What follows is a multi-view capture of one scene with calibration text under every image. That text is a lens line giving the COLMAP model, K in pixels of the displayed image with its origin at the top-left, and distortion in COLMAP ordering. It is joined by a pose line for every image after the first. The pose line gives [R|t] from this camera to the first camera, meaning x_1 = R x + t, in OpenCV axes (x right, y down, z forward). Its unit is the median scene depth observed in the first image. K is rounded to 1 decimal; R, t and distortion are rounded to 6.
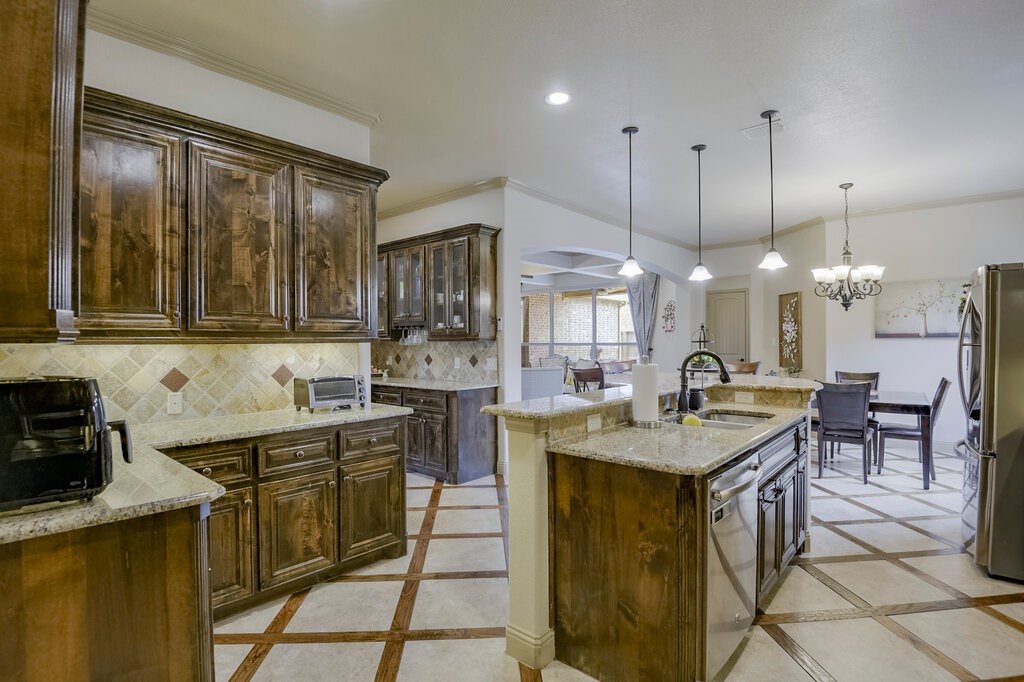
lens RADIAL K [[511.1, 0, 512.0], [0, 511.1, 341.0], [0, 0, 1]] dist [-0.041942, 0.000284]
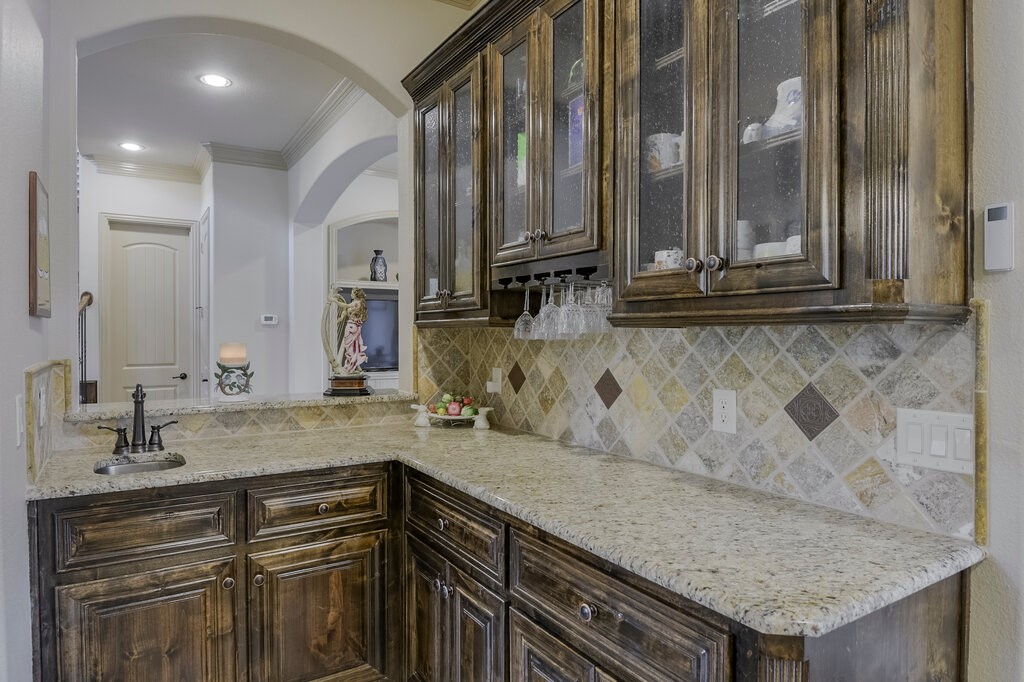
lens RADIAL K [[602.7, 0, 512.0], [0, 602.7, 341.0], [0, 0, 1]] dist [0.000218, 0.000107]
pose [[0.959630, 0.010684, -0.281063, -0.122435], [-0.005685, 0.999811, 0.018594, 0.002514], [0.281208, -0.016246, 0.959509, 0.665042]]
